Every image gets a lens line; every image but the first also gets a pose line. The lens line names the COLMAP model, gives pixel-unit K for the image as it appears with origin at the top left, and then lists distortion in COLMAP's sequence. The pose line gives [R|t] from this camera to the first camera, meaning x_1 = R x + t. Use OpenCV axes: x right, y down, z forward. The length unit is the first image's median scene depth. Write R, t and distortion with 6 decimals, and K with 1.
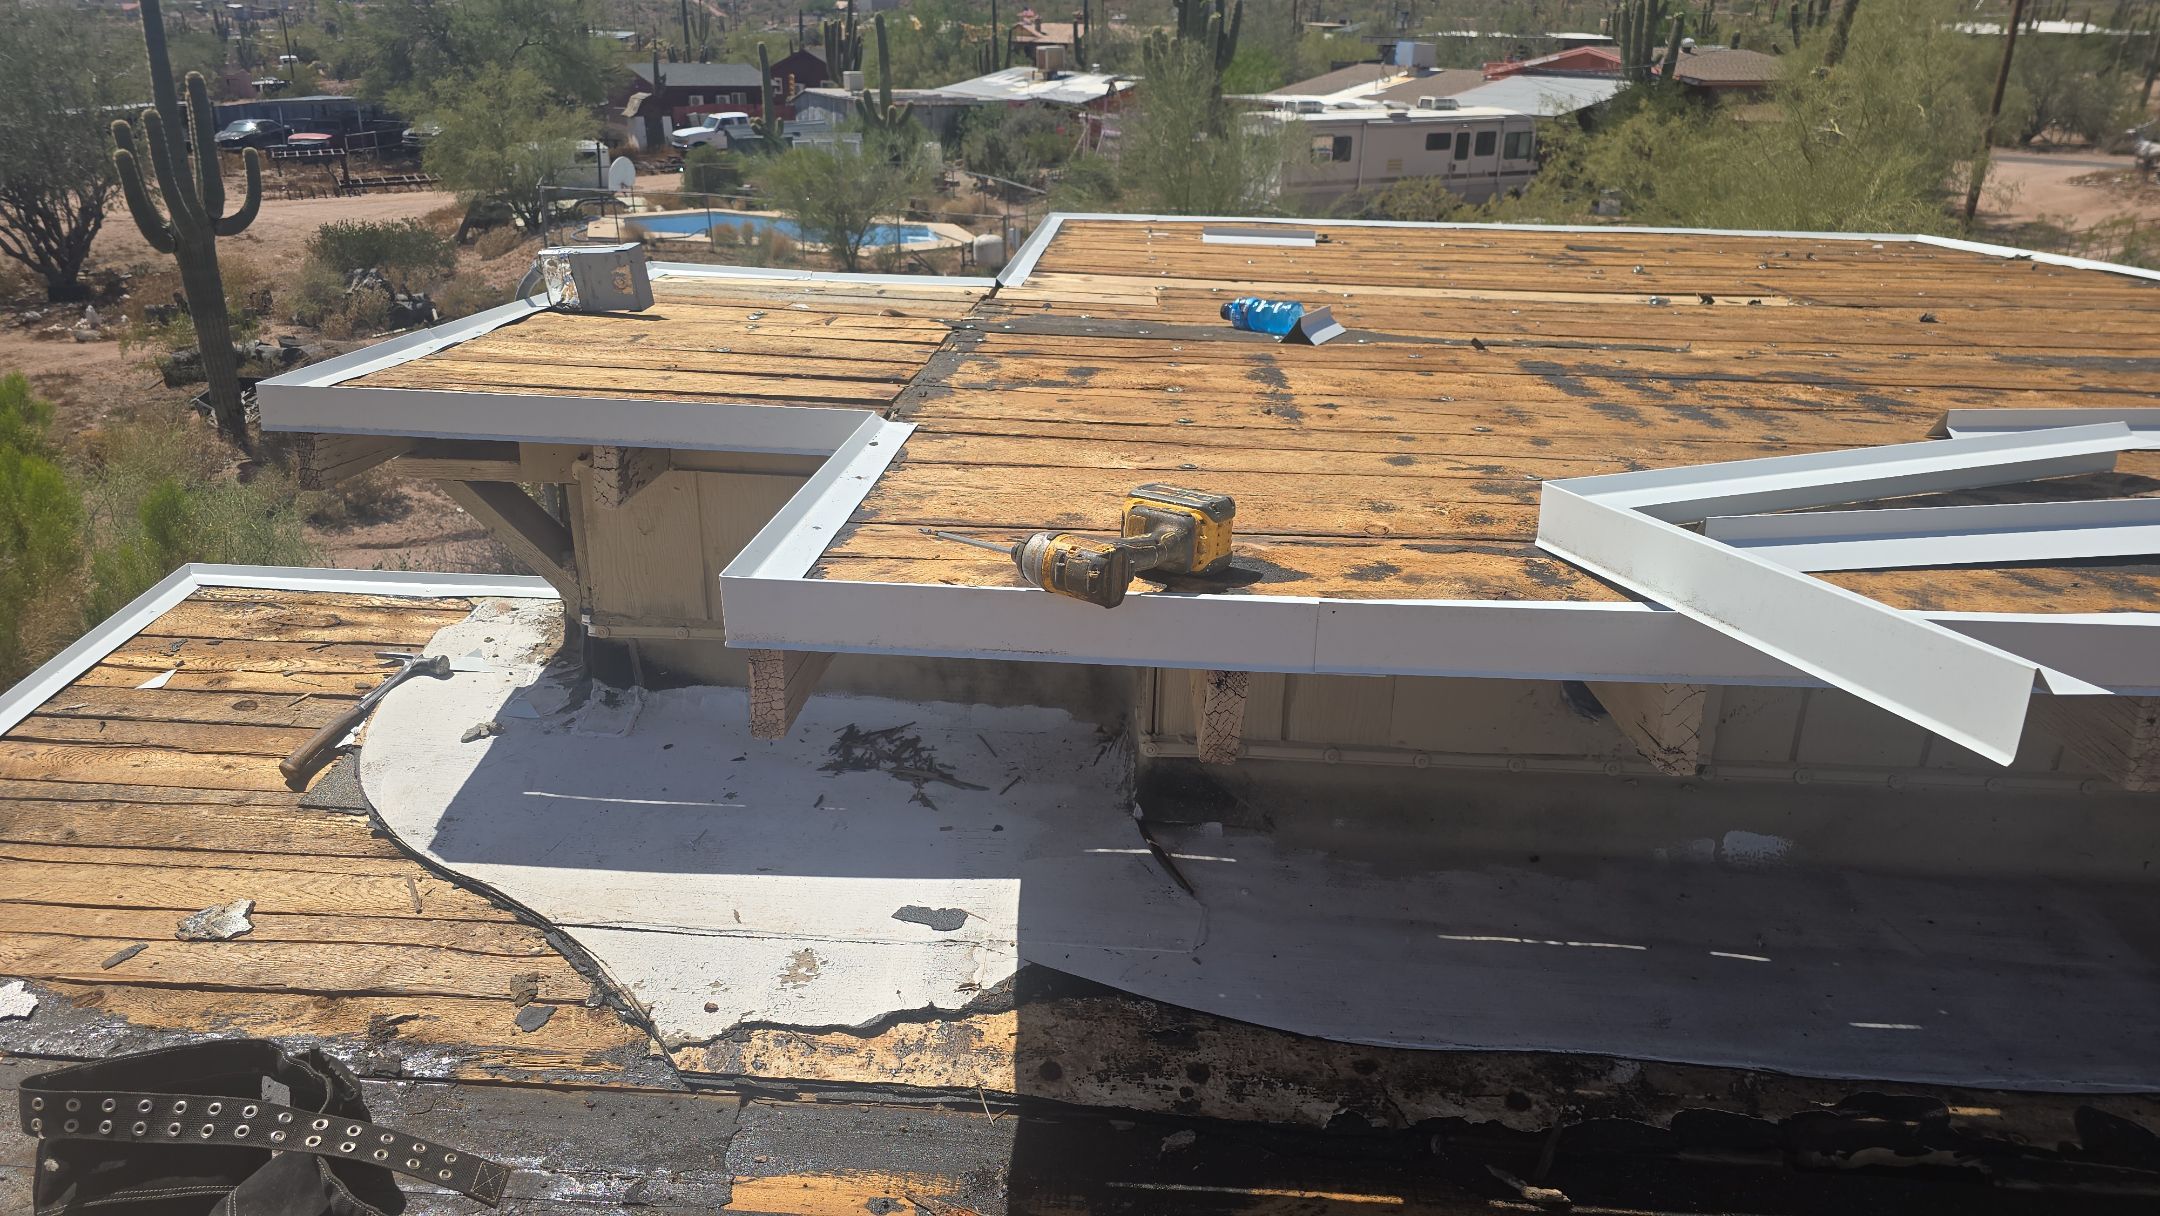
lens RADIAL K [[1444.5, 0, 1084.2], [0, 1444.5, 591.7], [0, 0, 1]] dist [0.058348, -0.063272]
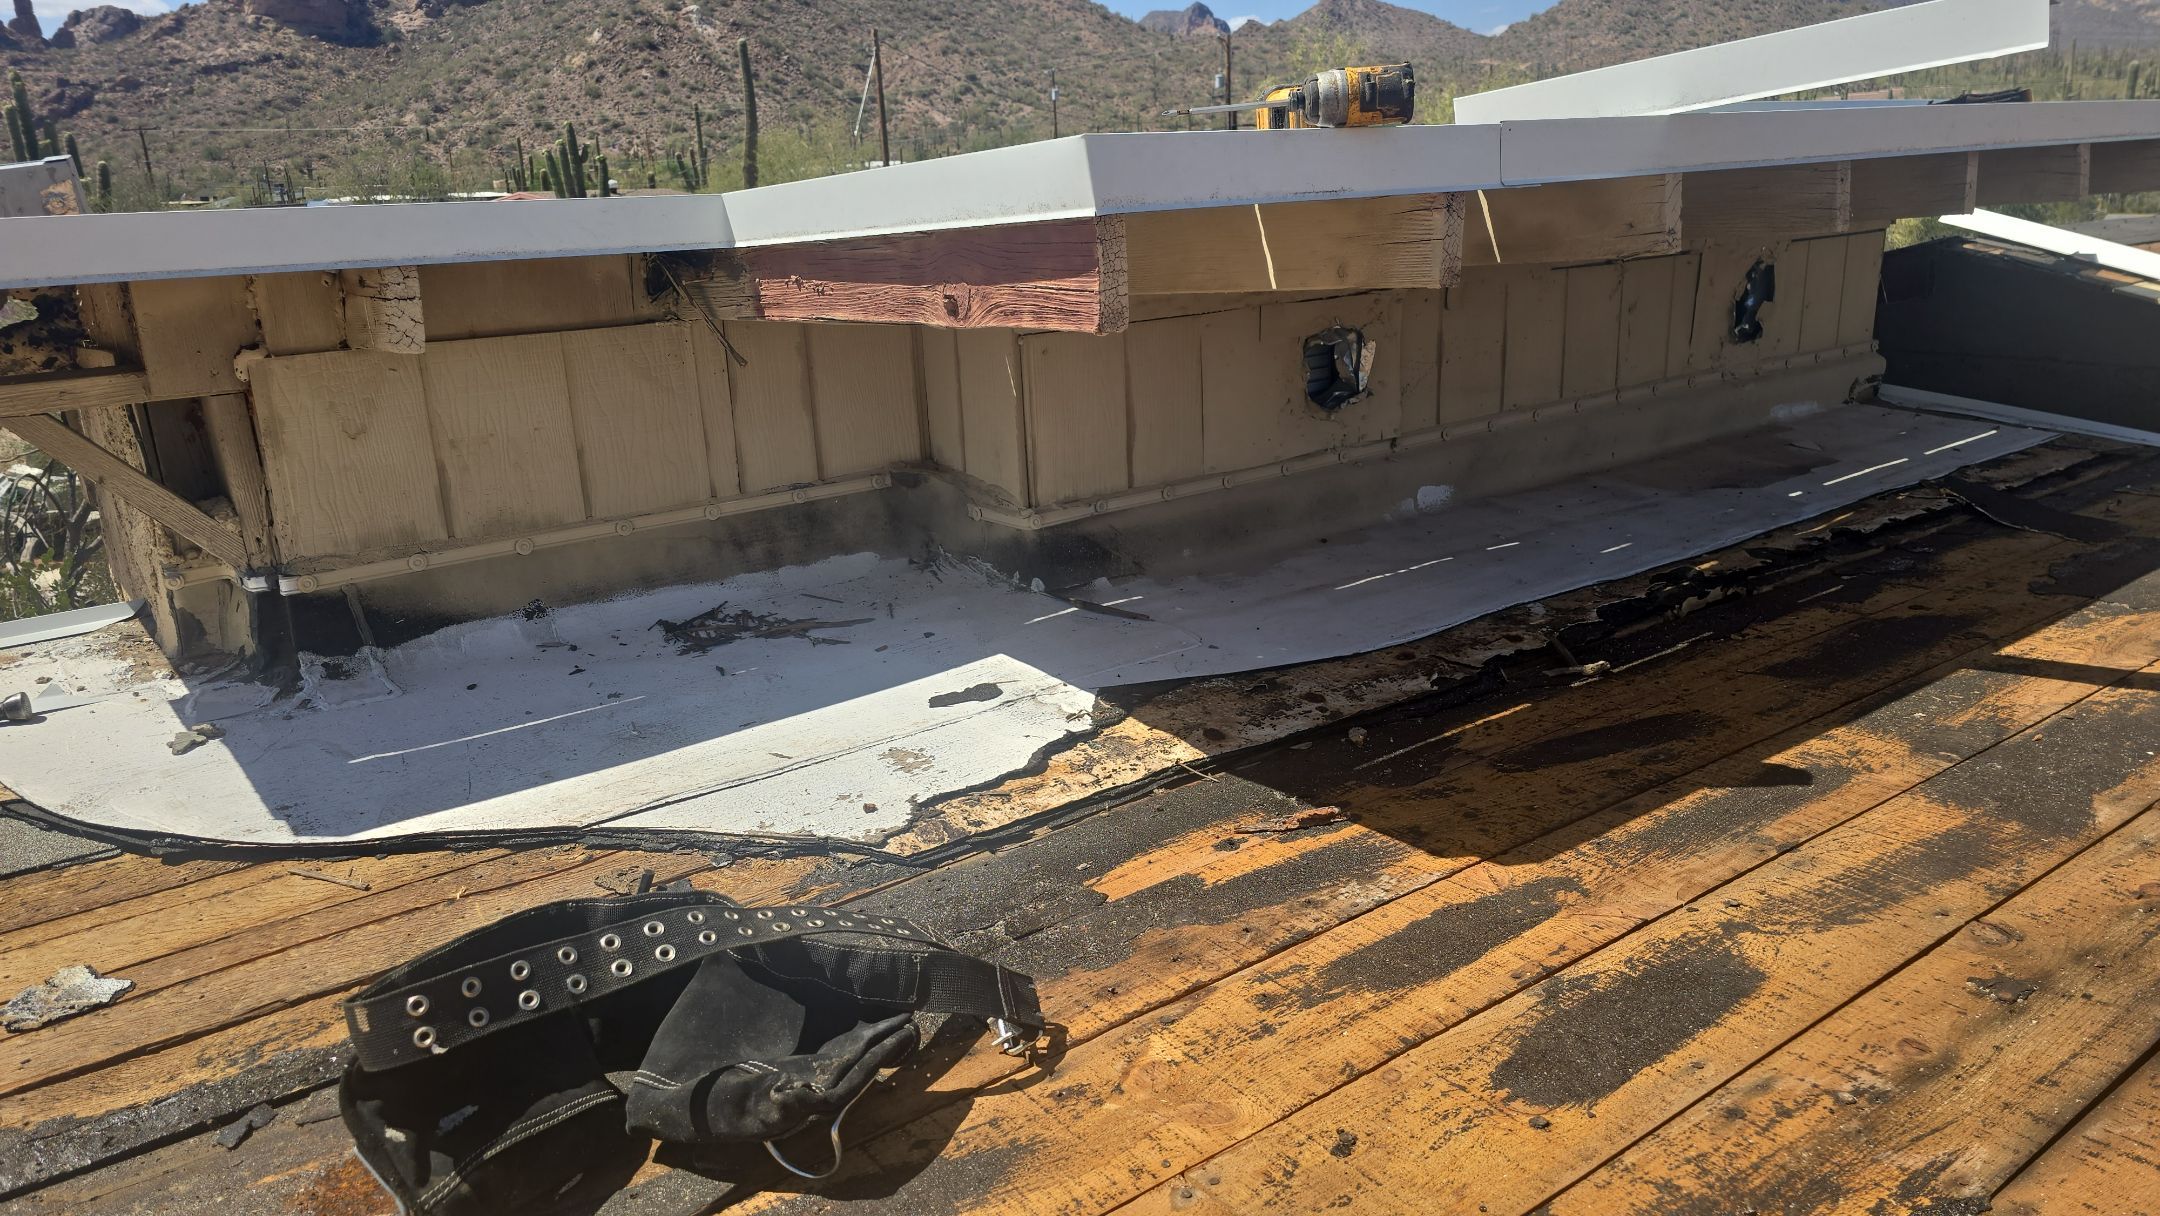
lens RADIAL K [[1442.0, 0, 1066.5], [0, 1442.0, 598.9], [0, 0, 1]] dist [0.067123, -0.061595]
pose [[0.773336, -0.228187, 0.591508, -0.513647], [0.283907, 0.958851, -0.001282, 0.159832], [-0.566876, 0.168925, 0.806298, 0.174335]]
